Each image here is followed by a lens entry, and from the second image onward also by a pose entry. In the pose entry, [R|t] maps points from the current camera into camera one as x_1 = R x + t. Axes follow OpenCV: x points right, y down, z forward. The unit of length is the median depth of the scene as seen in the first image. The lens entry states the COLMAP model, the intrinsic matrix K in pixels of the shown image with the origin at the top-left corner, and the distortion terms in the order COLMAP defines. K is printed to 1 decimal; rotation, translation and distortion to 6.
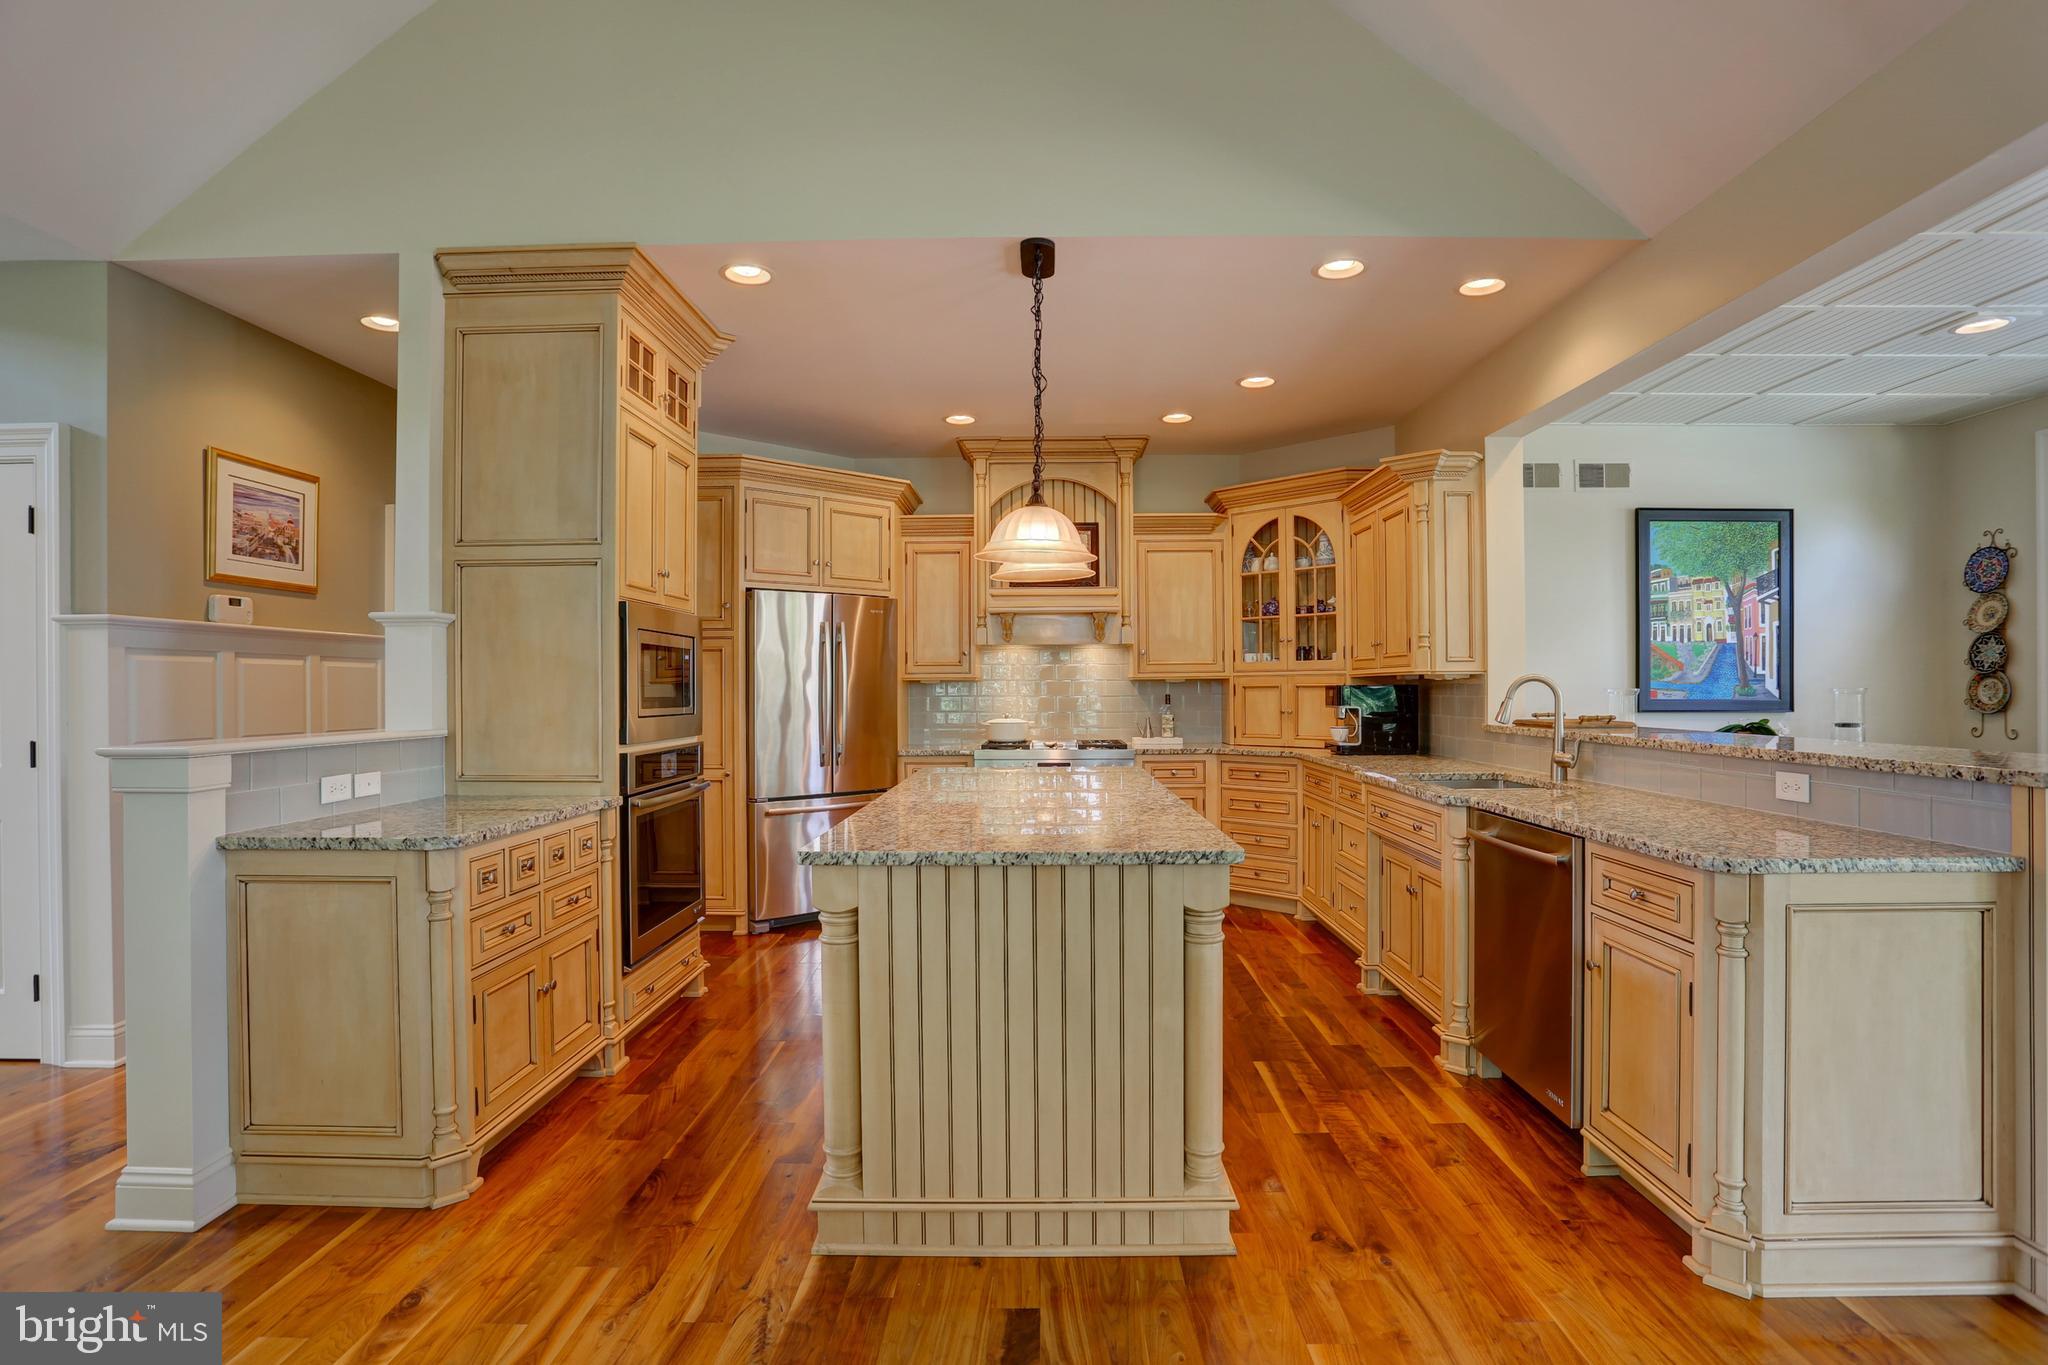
lens RADIAL K [[1014.7, 0, 1043.9], [0, 1014.7, 678.3], [0, 0, 1]] dist [-0.058615, 0.014714]
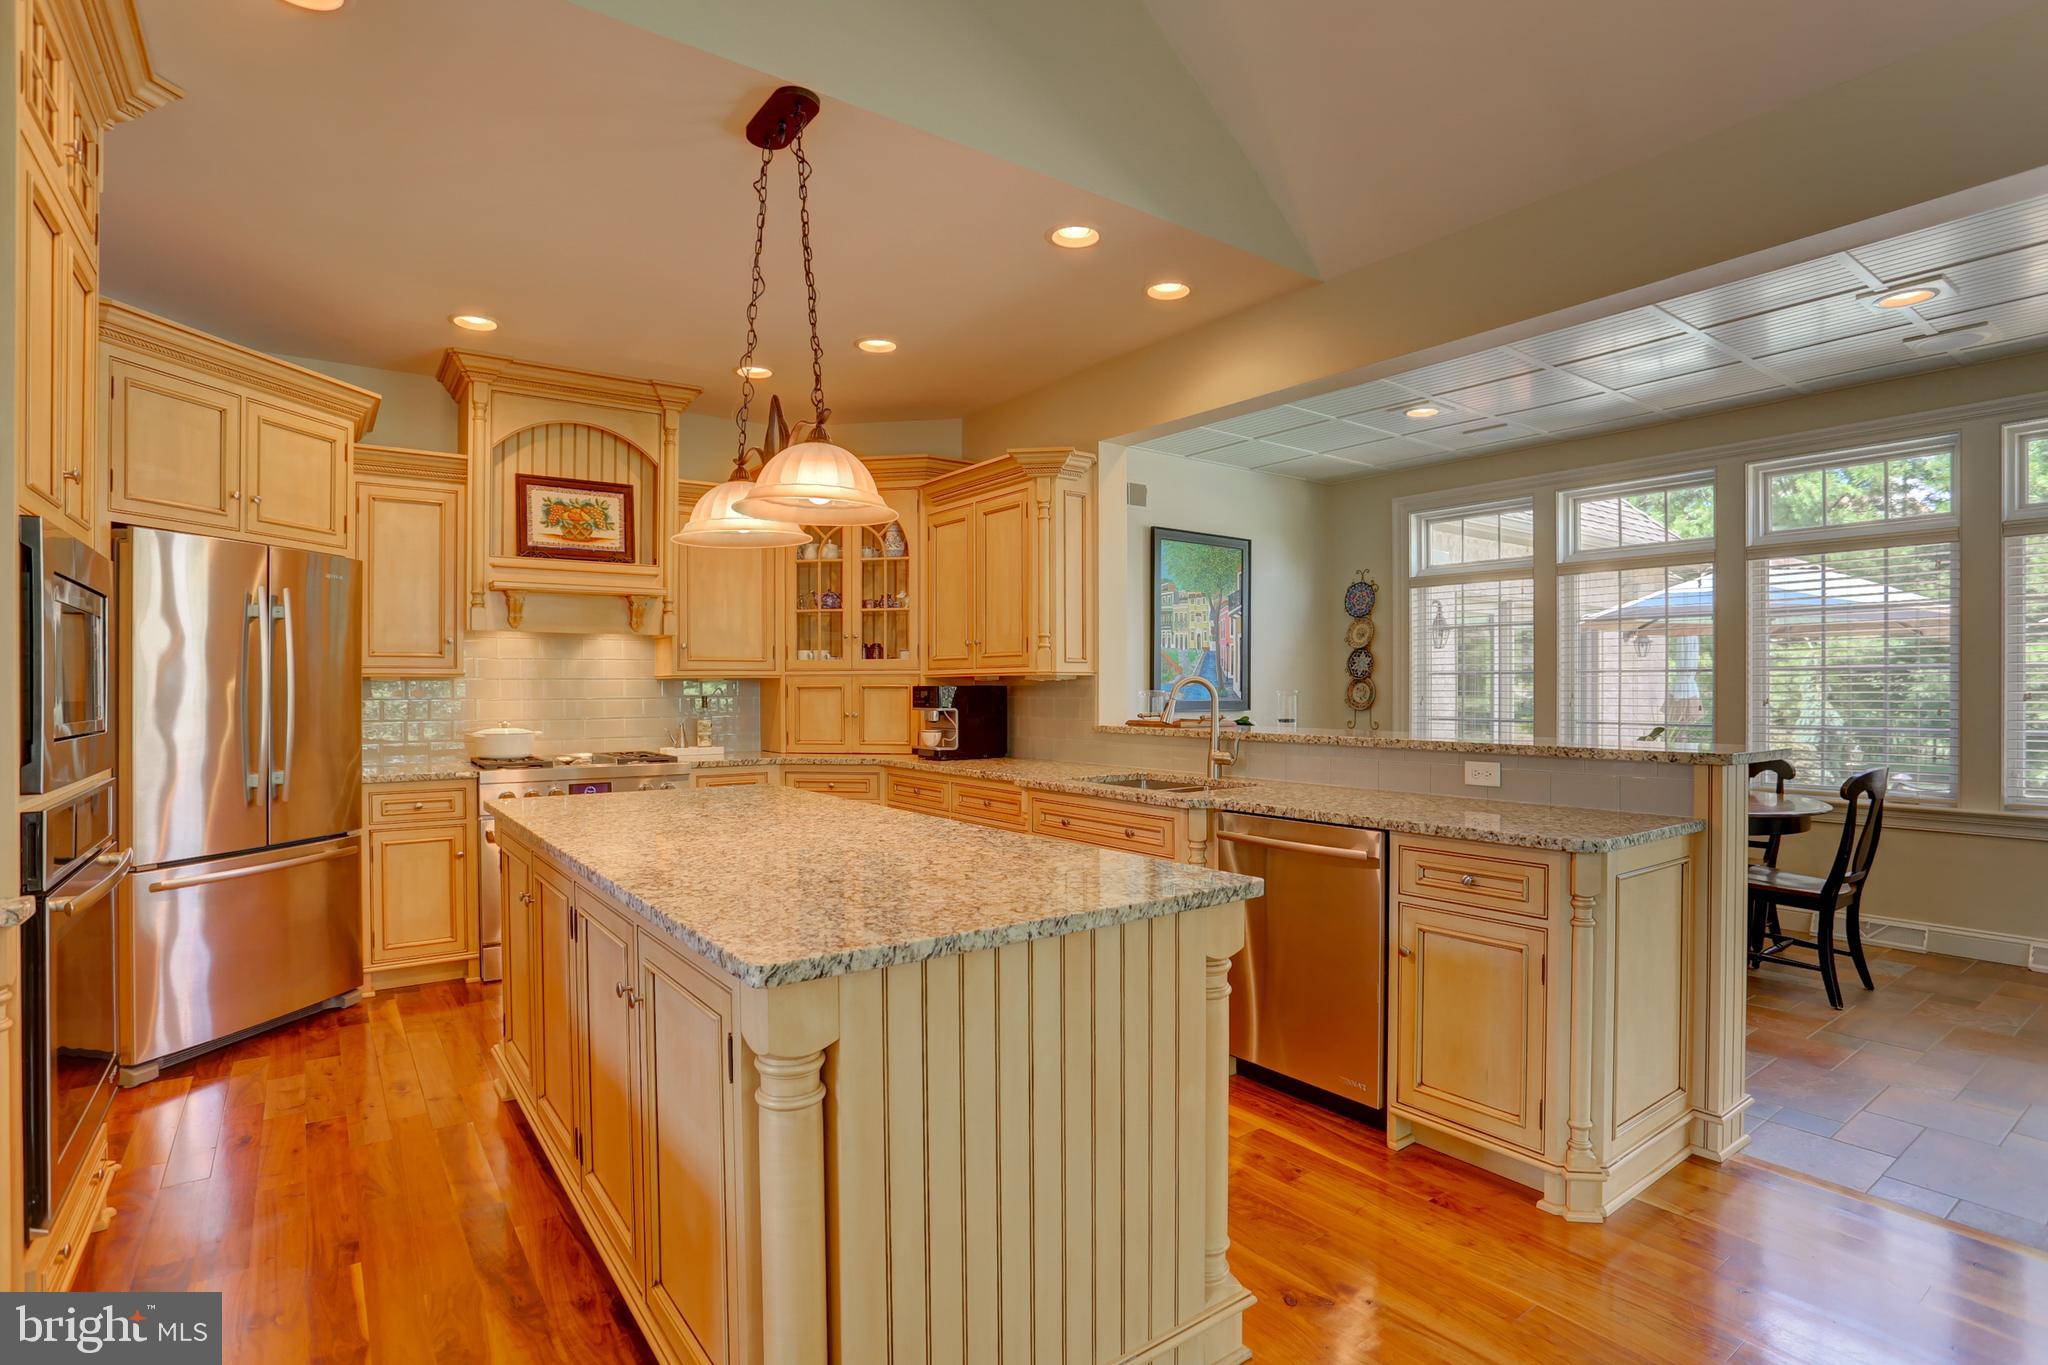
lens RADIAL K [[1014.7, 0, 1038.1], [0, 1014.7, 685.9], [0, 0, 1]] dist [-0.058615, 0.014714]
pose [[0.800025, 0.003824, 0.599955, -0.187351], [-0.007093, 0.999970, 0.003085, 0.002936], [-0.599925, -0.006723, 0.800028, 0.179043]]
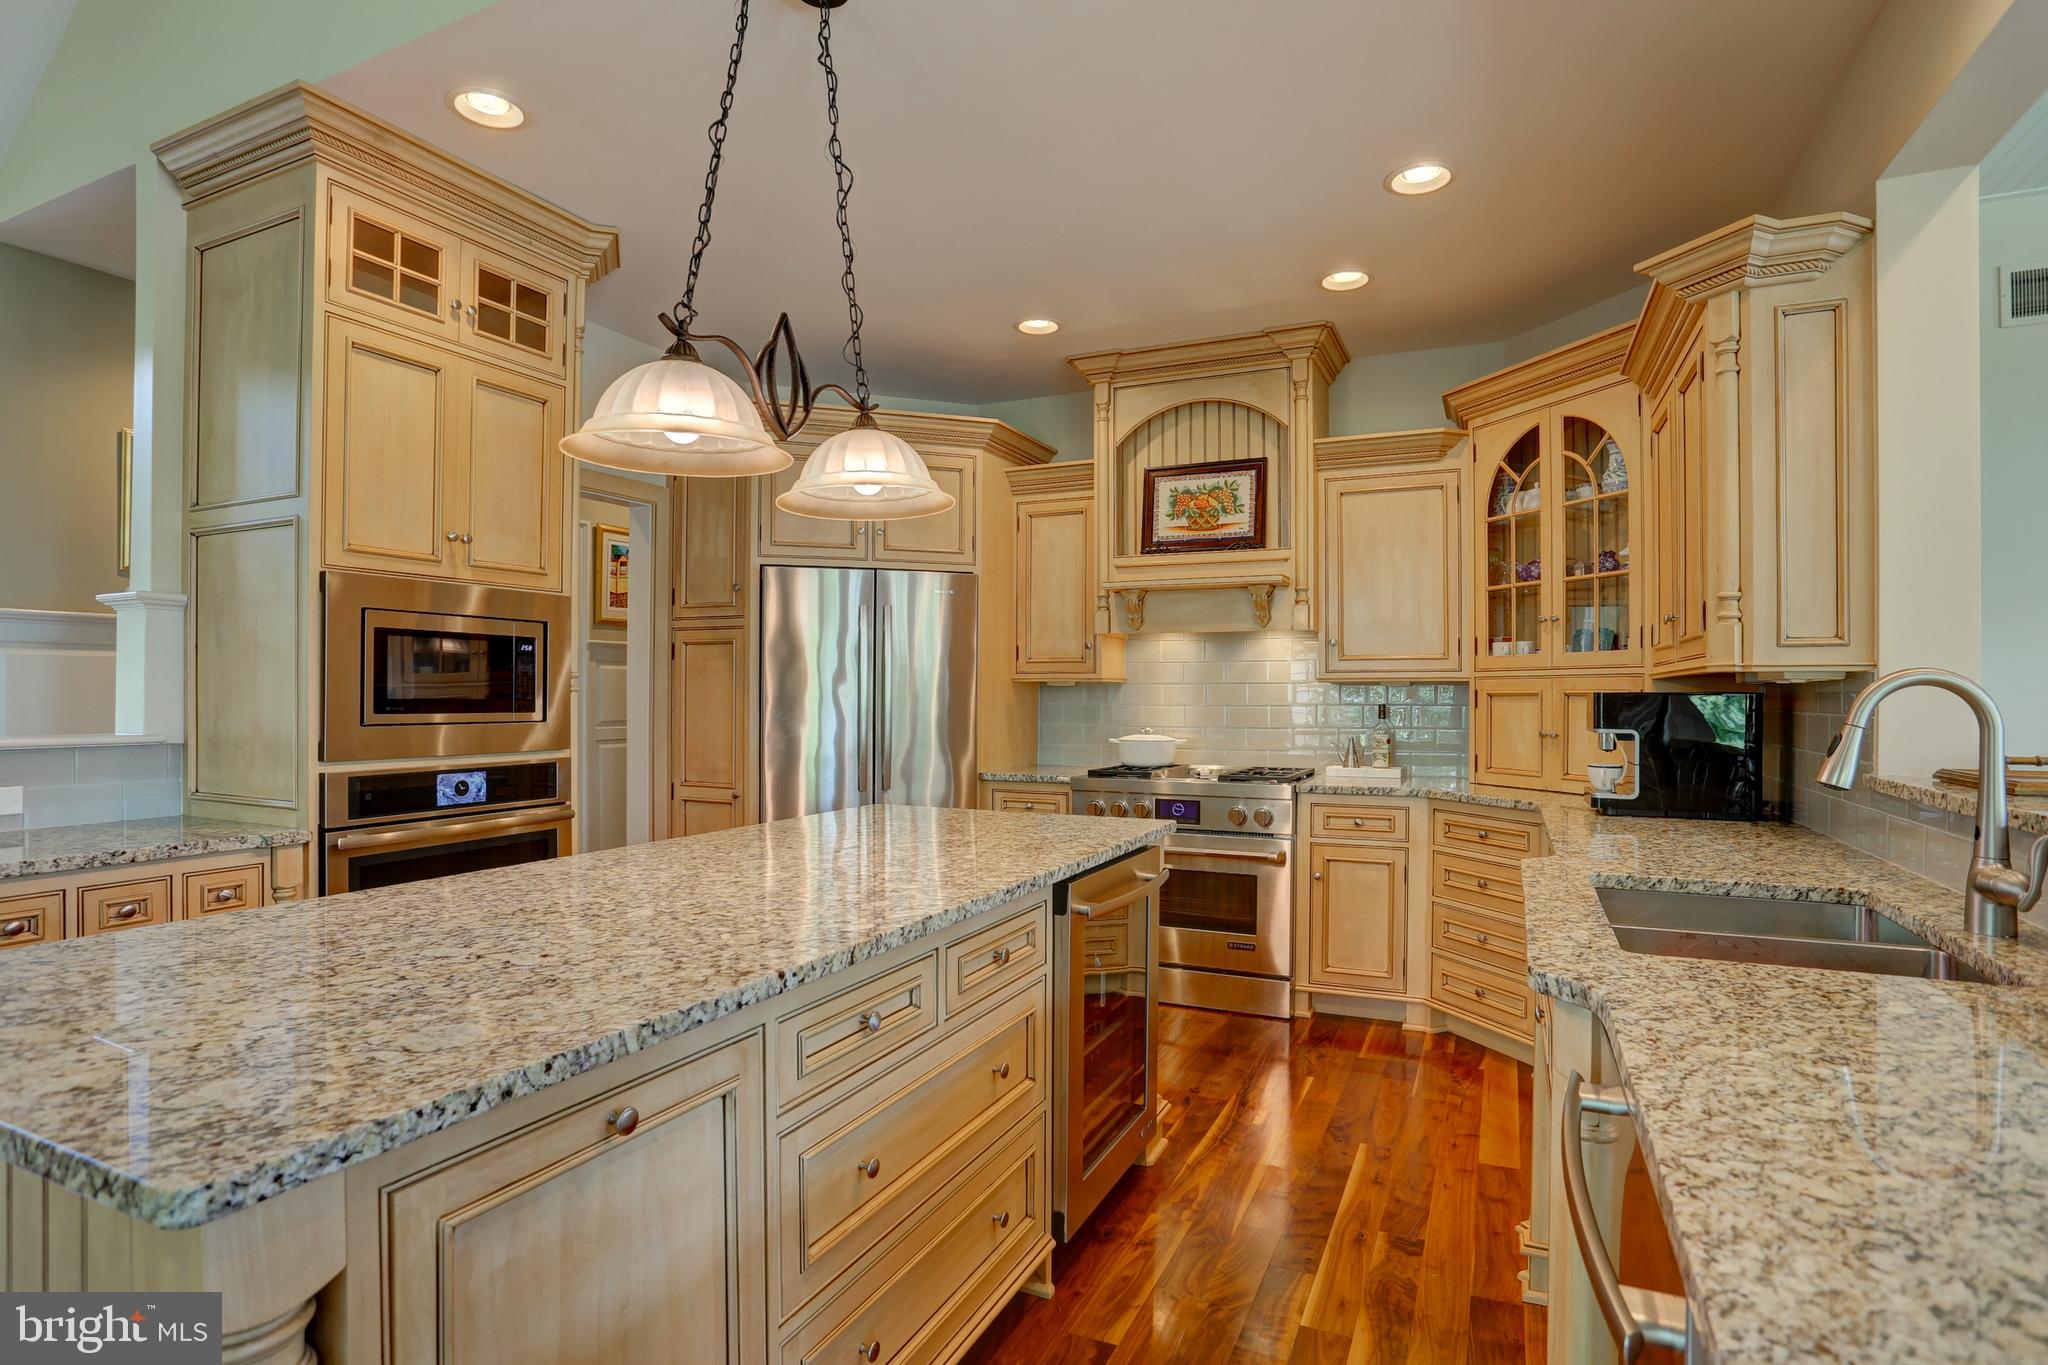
lens RADIAL K [[1014.7, 0, 1038.1], [0, 1014.7, 691.1], [0, 0, 1]] dist [-0.058615, 0.014714]
pose [[0.907711, 0.009090, -0.419498, 0.228331], [-0.005292, 0.999934, 0.010218, 0.001658], [0.419563, -0.007055, 0.907699, 0.336531]]
